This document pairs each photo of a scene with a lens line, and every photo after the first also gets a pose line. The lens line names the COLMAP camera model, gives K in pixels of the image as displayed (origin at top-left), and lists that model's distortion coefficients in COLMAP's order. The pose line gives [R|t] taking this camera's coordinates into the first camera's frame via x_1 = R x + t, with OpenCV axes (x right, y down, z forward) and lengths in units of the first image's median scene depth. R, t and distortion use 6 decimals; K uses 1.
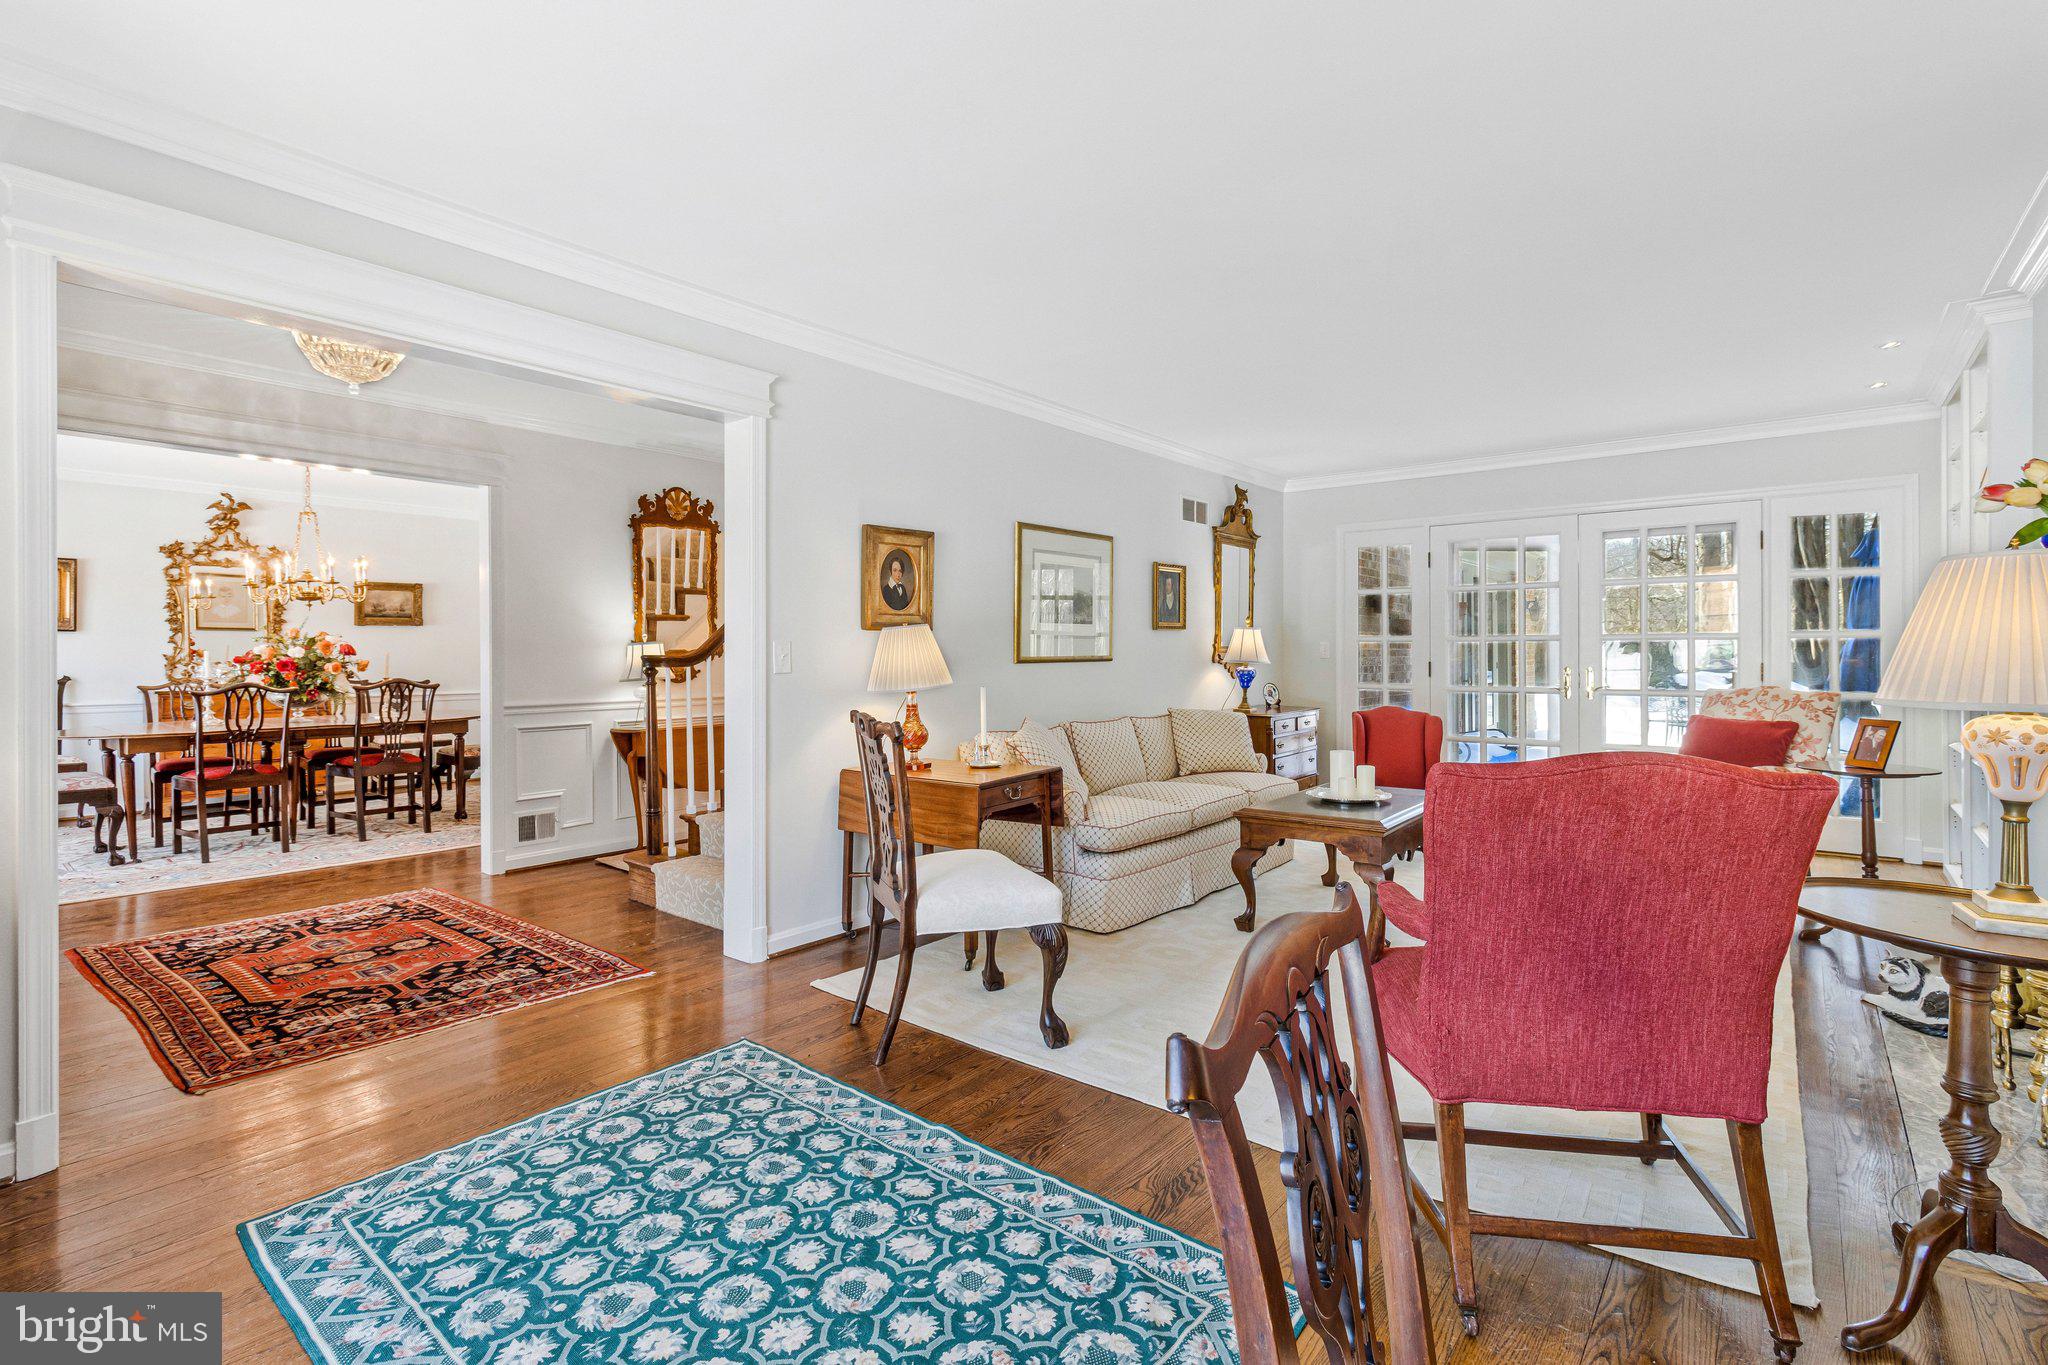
lens RADIAL K [[959.2, 0, 1034.2], [0, 959.2, 664.8], [0, 0, 1]] dist [-0.000077, -0.000755]
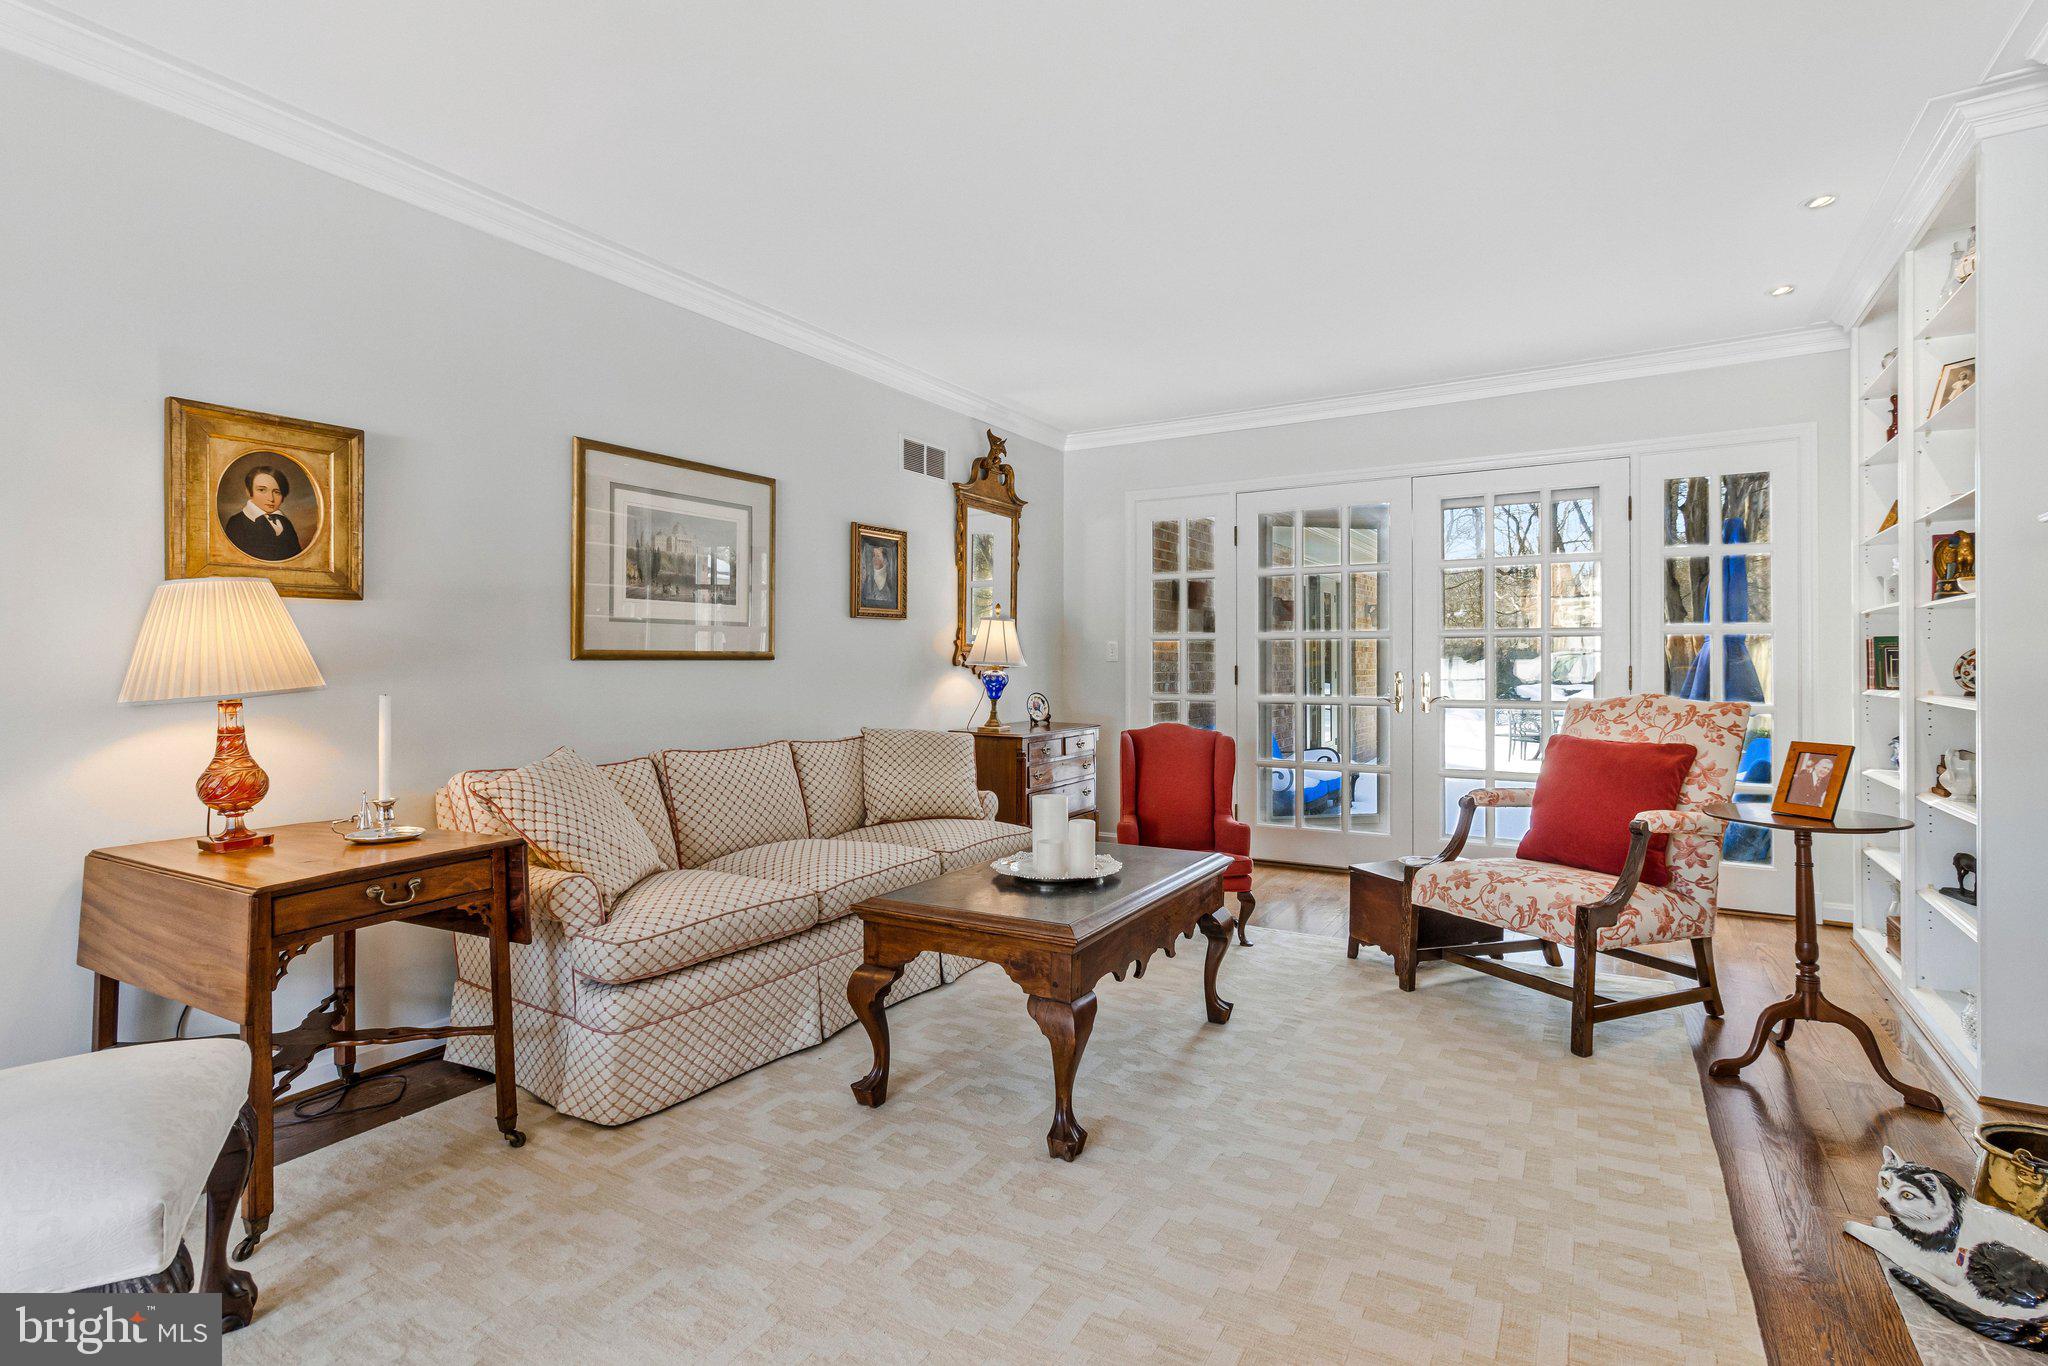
lens RADIAL K [[1001.0, 0, 1025.5], [0, 1001.0, 664.8], [0, 0, 1]] dist [-0.000404, 0.001458]
pose [[0.991129, 0.003816, 0.132852, 0.189934], [-0.002154, 0.999918, -0.012649, 0.010009], [-0.132890, 0.012250, 0.991055, 0.301890]]
